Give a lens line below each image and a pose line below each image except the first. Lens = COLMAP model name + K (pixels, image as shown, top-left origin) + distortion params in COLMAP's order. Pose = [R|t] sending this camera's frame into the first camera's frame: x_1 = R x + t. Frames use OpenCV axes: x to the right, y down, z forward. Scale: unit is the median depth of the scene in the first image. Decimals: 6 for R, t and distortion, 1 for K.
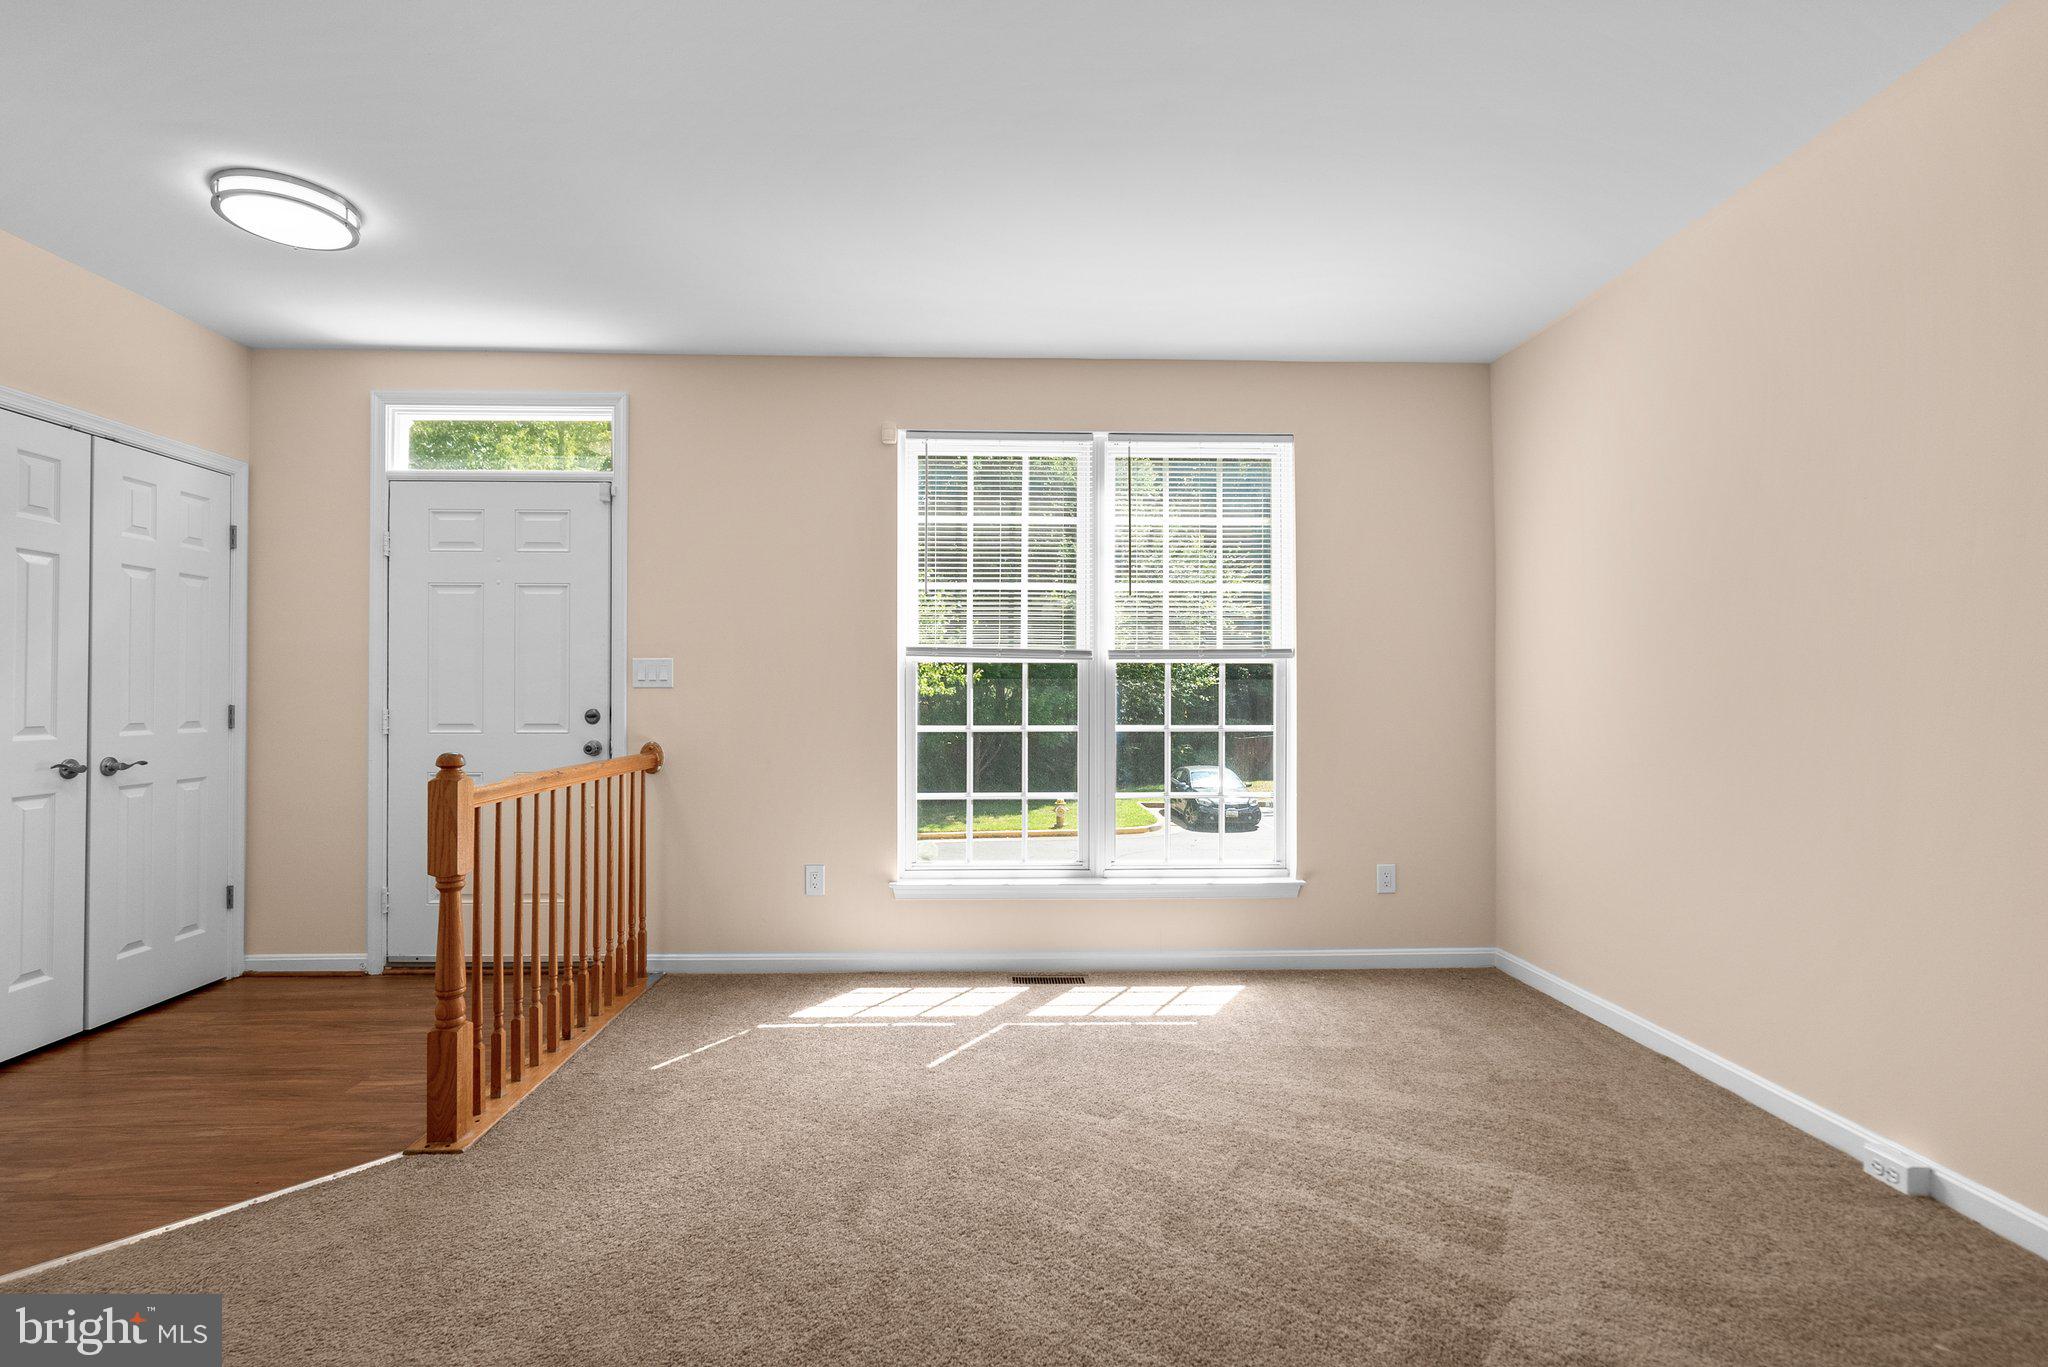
lens RADIAL K [[951.1, 0, 1018.3], [0, 951.1, 672.0], [0, 0, 1]] dist [0.001394, 0.000255]
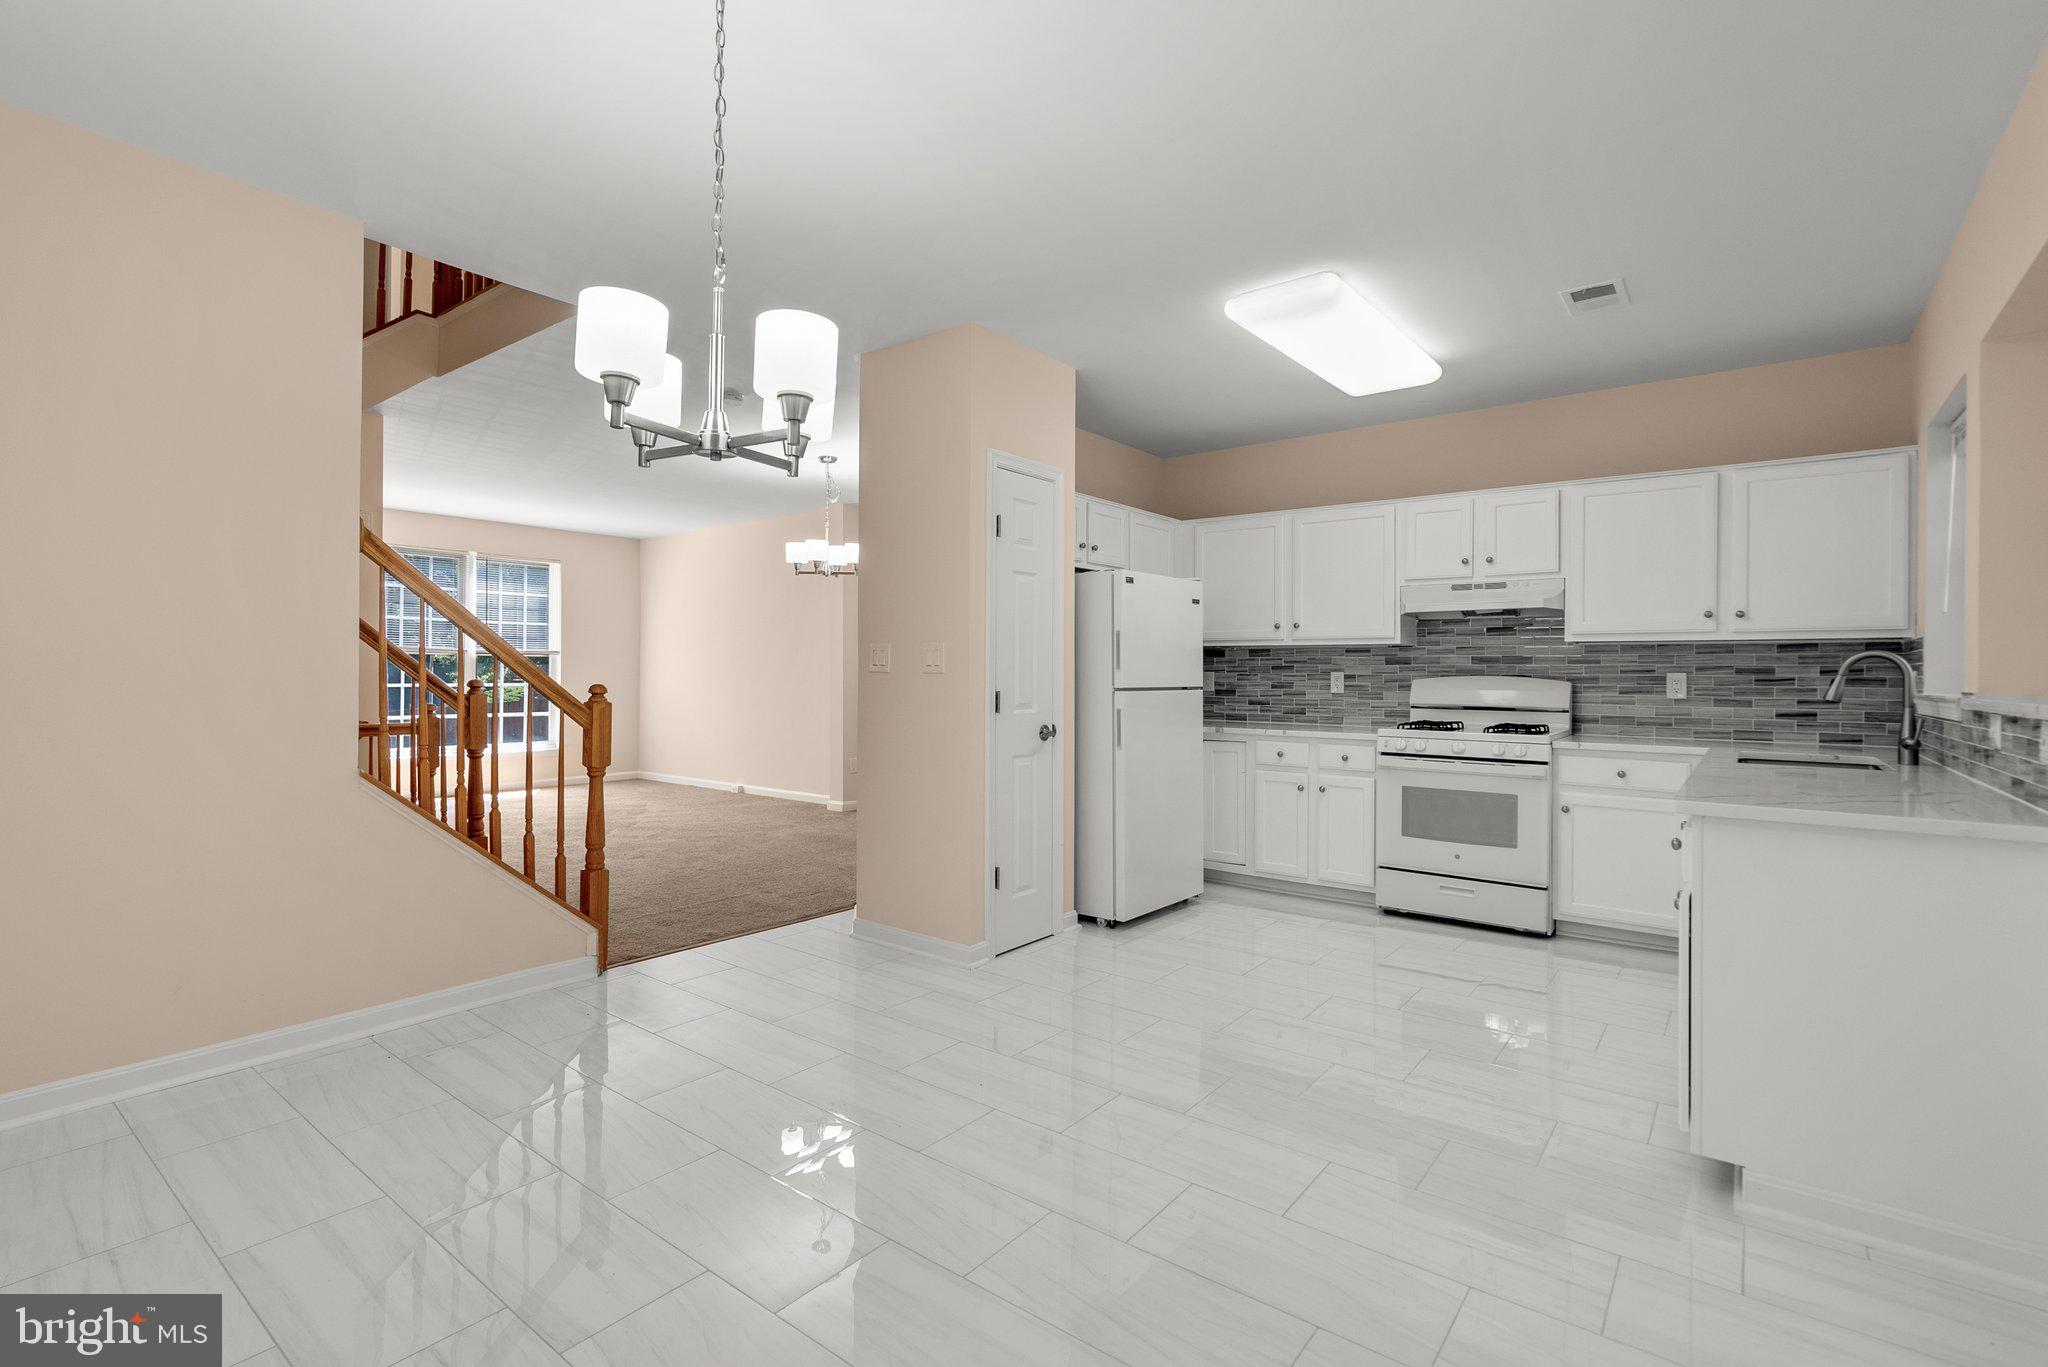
lens RADIAL K [[951.1, 0, 1018.3], [0, 951.1, 672.0], [0, 0, 1]] dist [0.001394, 0.000255]
pose [[0.655496, 0.008090, 0.755156, -0.905138], [-0.022142, 0.999719, 0.008509, -0.021396], [-0.754874, -0.022298, 0.655490, -1.711581]]
